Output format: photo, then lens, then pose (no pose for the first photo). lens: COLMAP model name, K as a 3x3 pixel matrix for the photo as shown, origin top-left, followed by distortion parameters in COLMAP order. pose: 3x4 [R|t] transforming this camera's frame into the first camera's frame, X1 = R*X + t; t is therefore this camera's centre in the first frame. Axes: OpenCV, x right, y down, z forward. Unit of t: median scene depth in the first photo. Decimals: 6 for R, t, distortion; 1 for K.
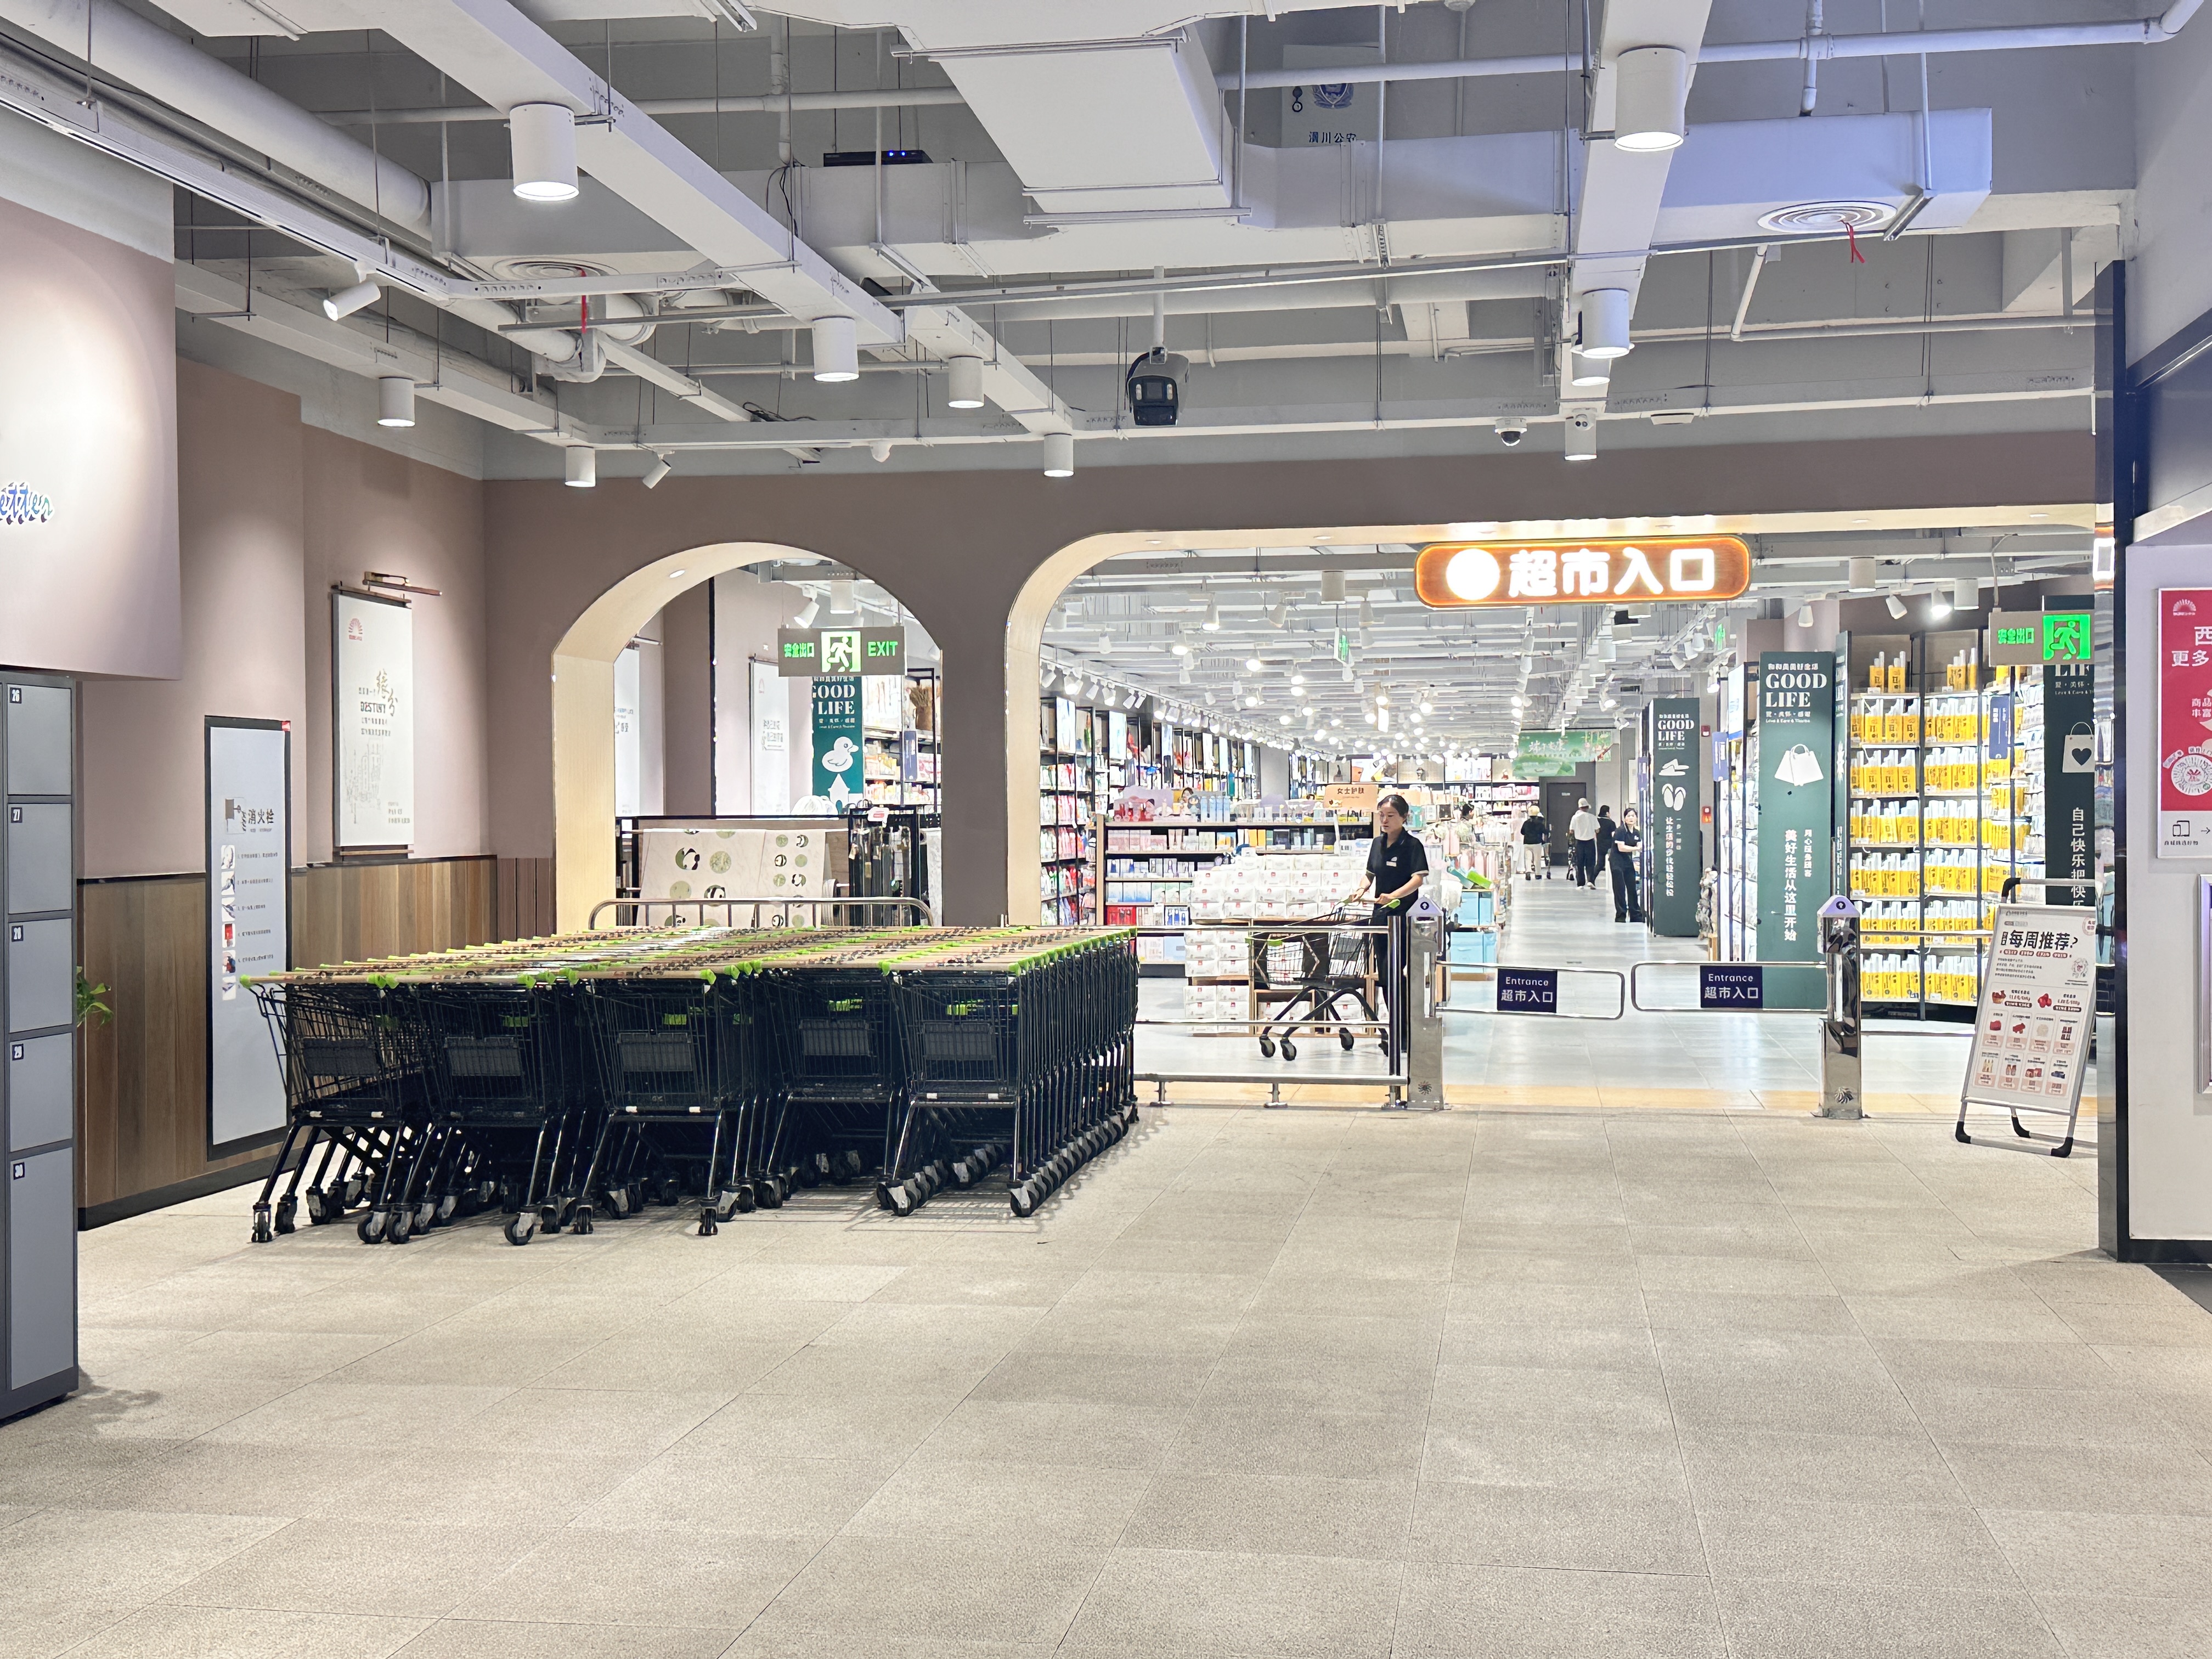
lens RADIAL K [[2523.2, 0, 1104.4], [0, 2523.2, 825.6], [0, 0, 1]] dist [0.011312, 0.000000]
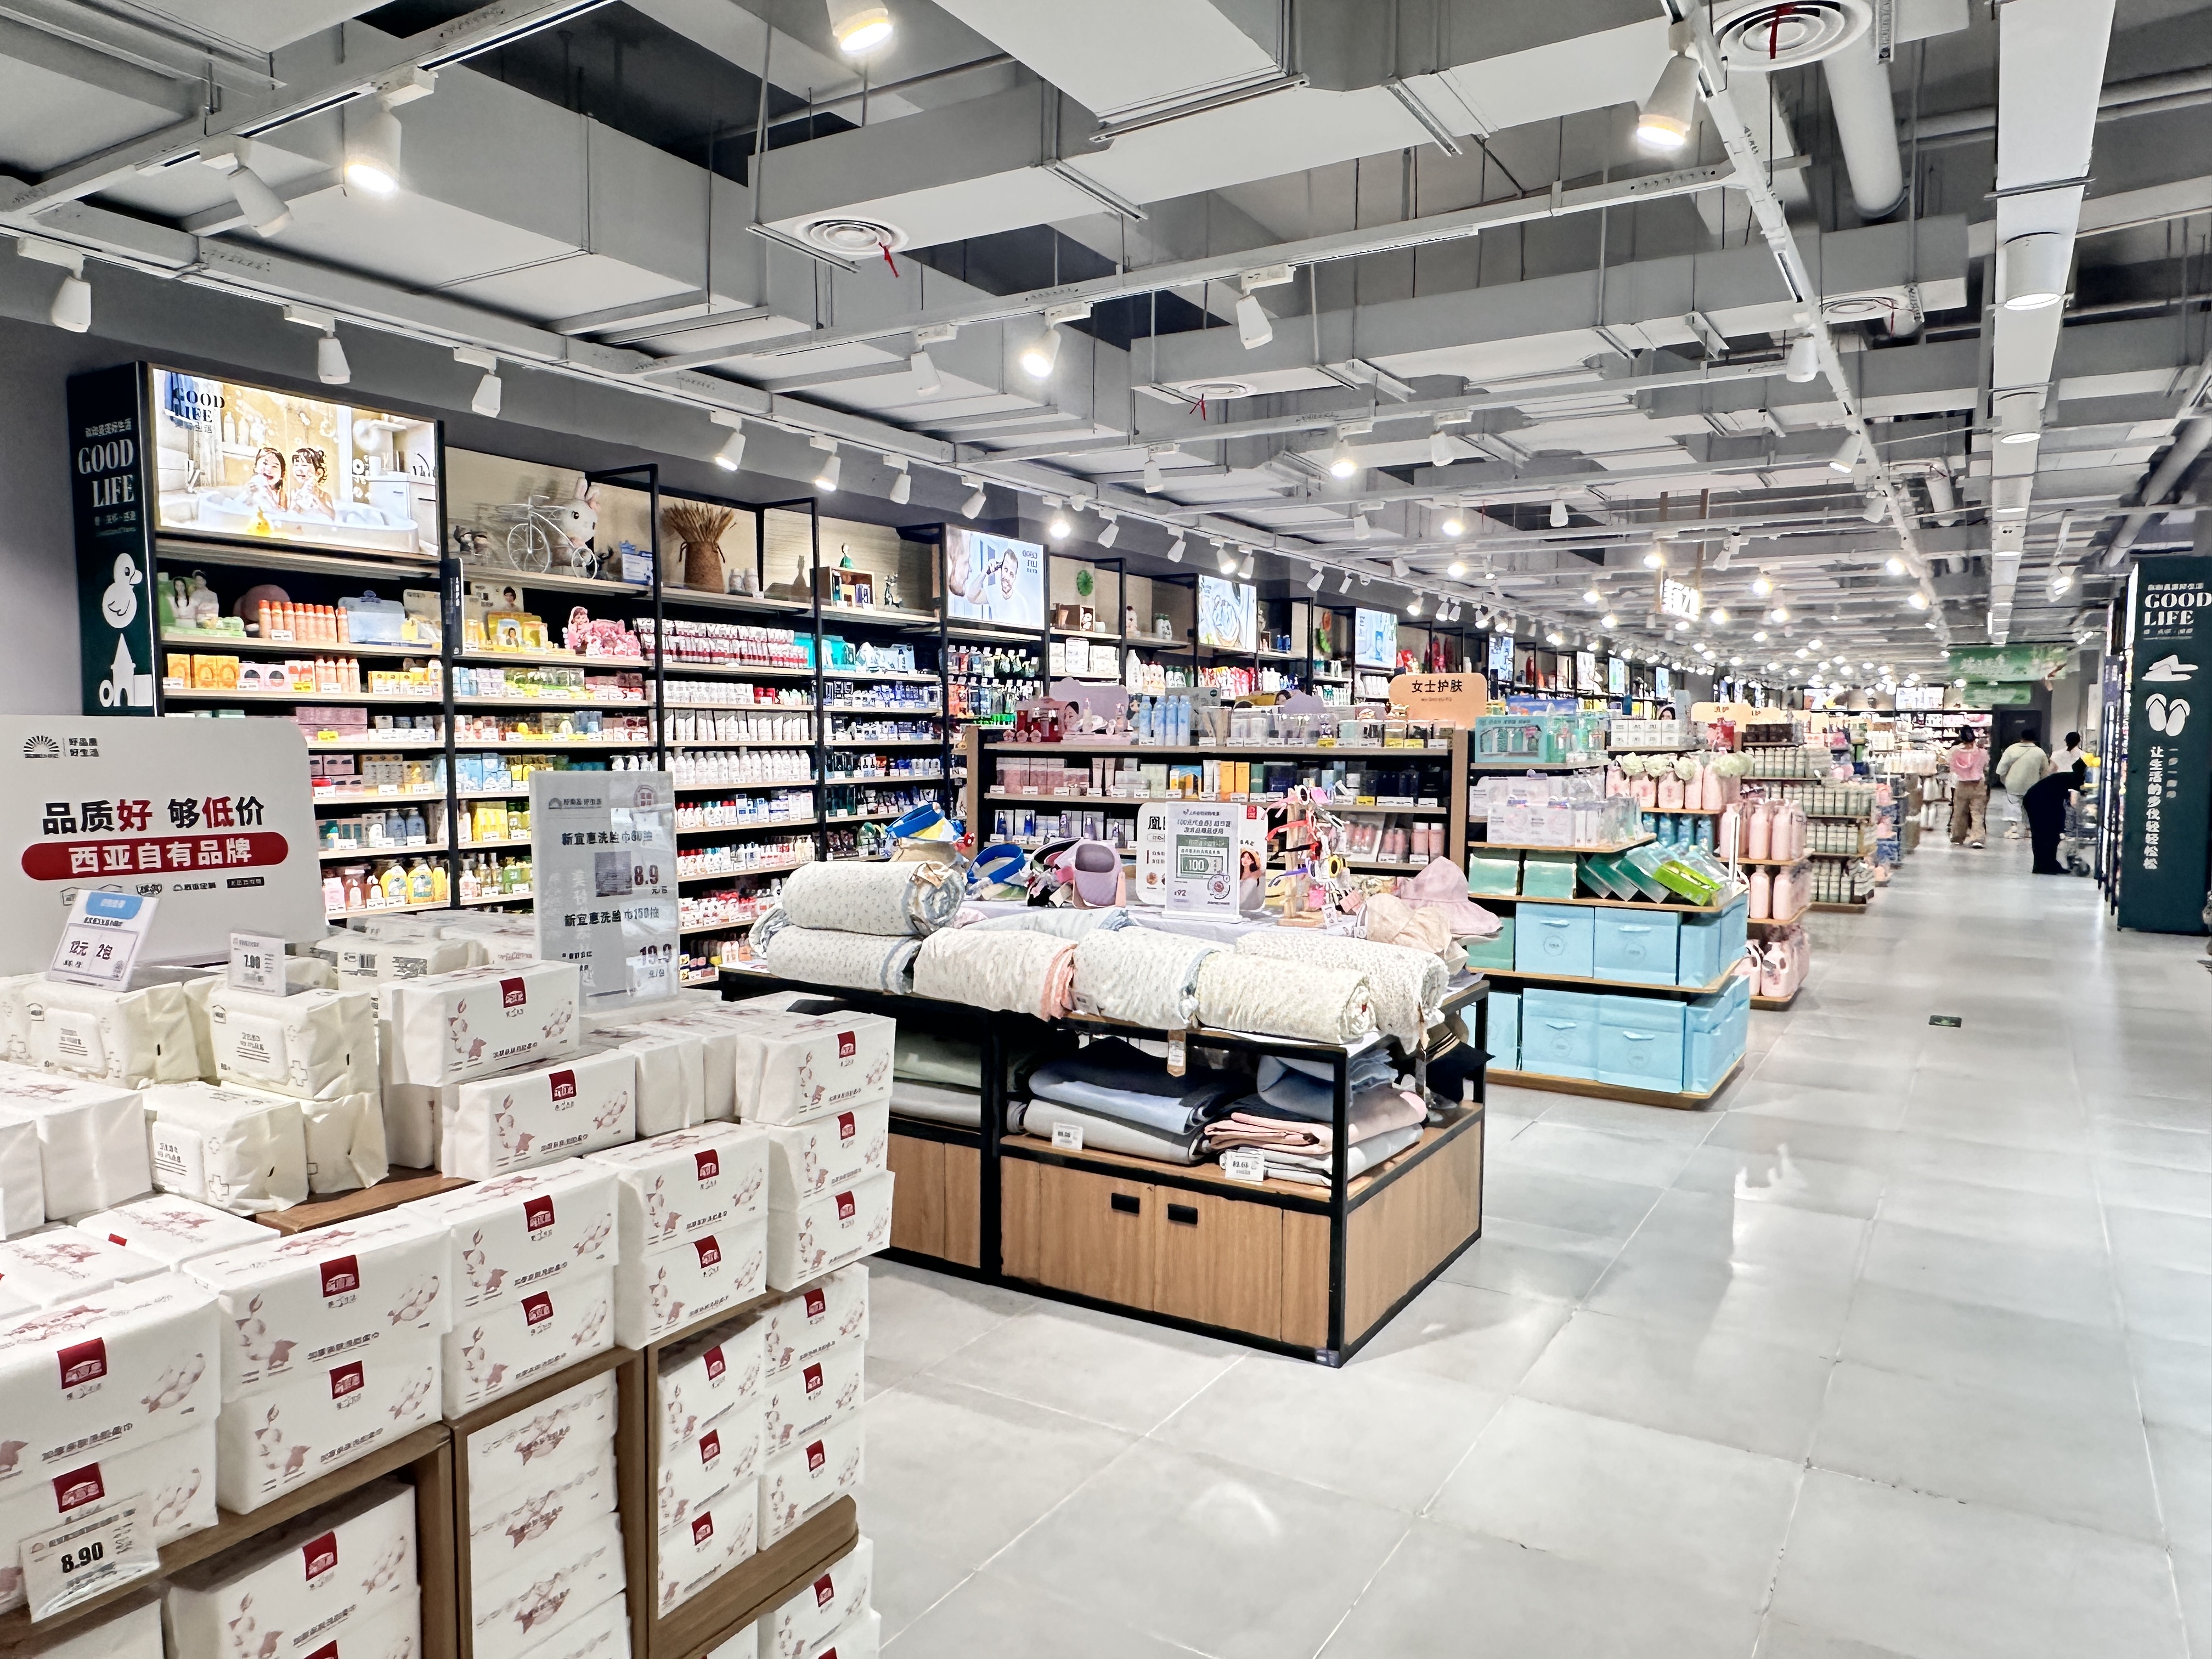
lens RADIAL K [[1497.1, 0, 1113.4], [0, 1497.1, 839.8], [0, 0, 1]] dist [-0.011702, -0.002592]
pose [[0.931031, 0.036817, -0.363079, 0.119636], [-0.012640, 0.997554, 0.068743, -0.002460], [0.364722, -0.059412, 0.929219, 0.573279]]
